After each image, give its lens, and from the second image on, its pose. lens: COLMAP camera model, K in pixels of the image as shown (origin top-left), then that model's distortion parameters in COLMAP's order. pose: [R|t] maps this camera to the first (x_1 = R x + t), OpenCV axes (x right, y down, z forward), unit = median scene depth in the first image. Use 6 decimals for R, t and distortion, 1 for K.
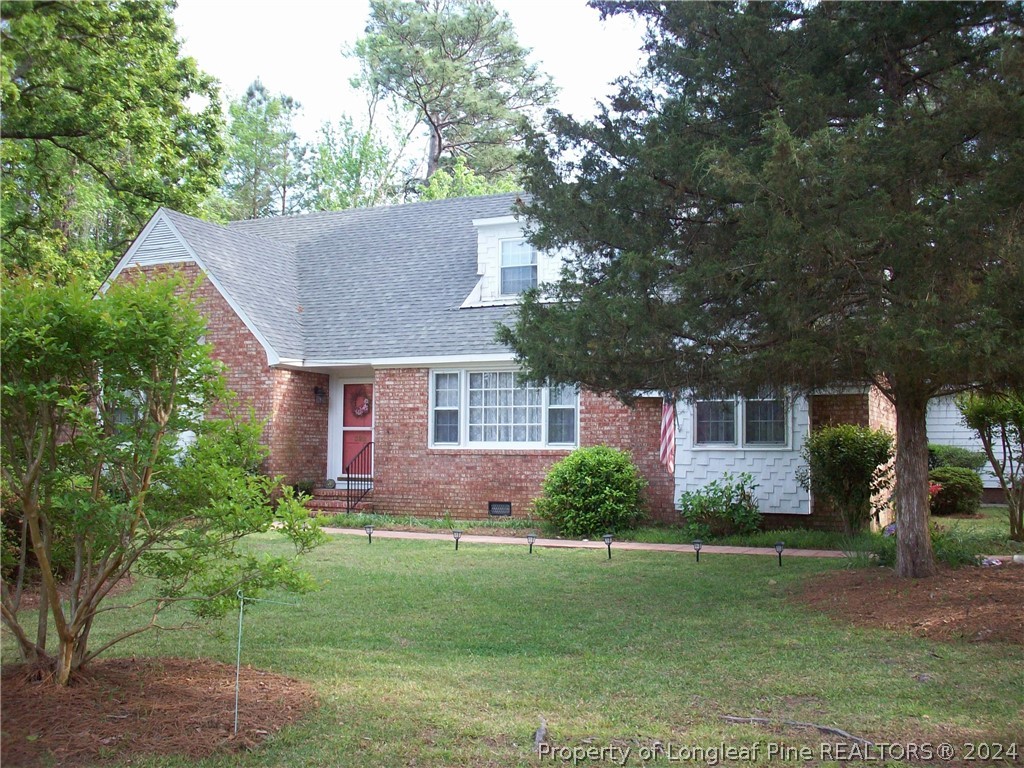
lens RADIAL K [[1073.8, 0, 530.7], [0, 1073.8, 370.3], [0, 0, 1]] dist [-0.168965, 0.109823]
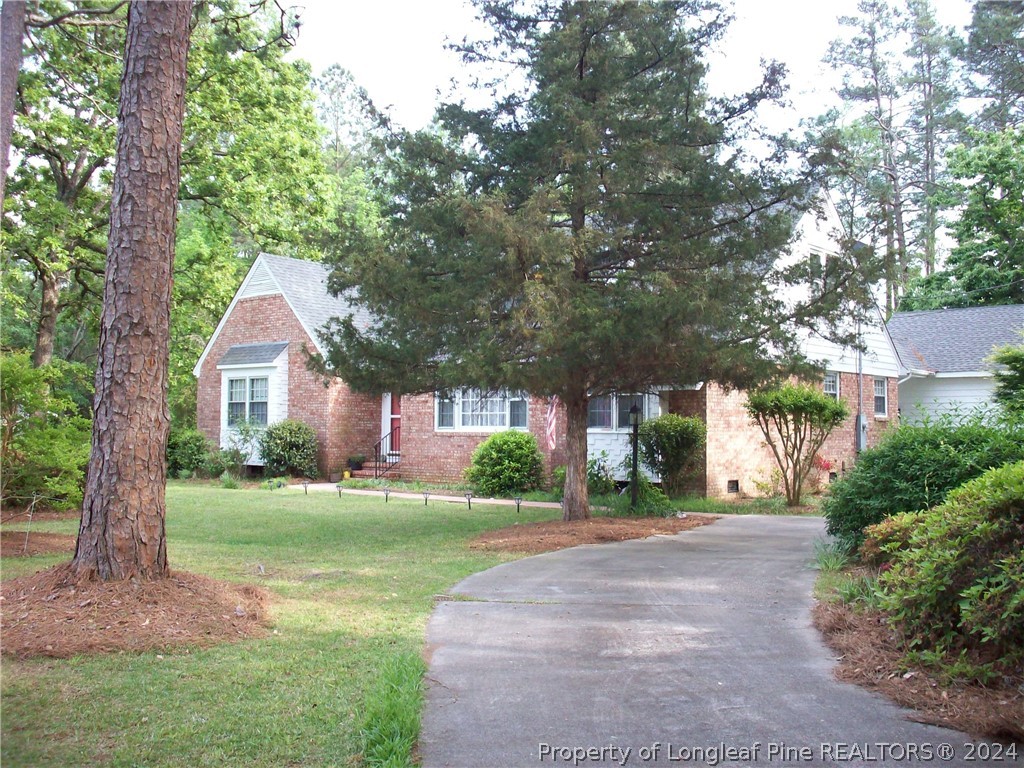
lens RADIAL K [[1073.8, 0, 530.7], [0, 1073.8, 370.3], [0, 0, 1]] dist [-0.168965, 0.109823]
pose [[0.963785, -0.016353, -0.266180, 0.372248], [0.020980, 0.999674, 0.014549, -0.019187], [0.265855, -0.019607, 0.963814, -0.241786]]
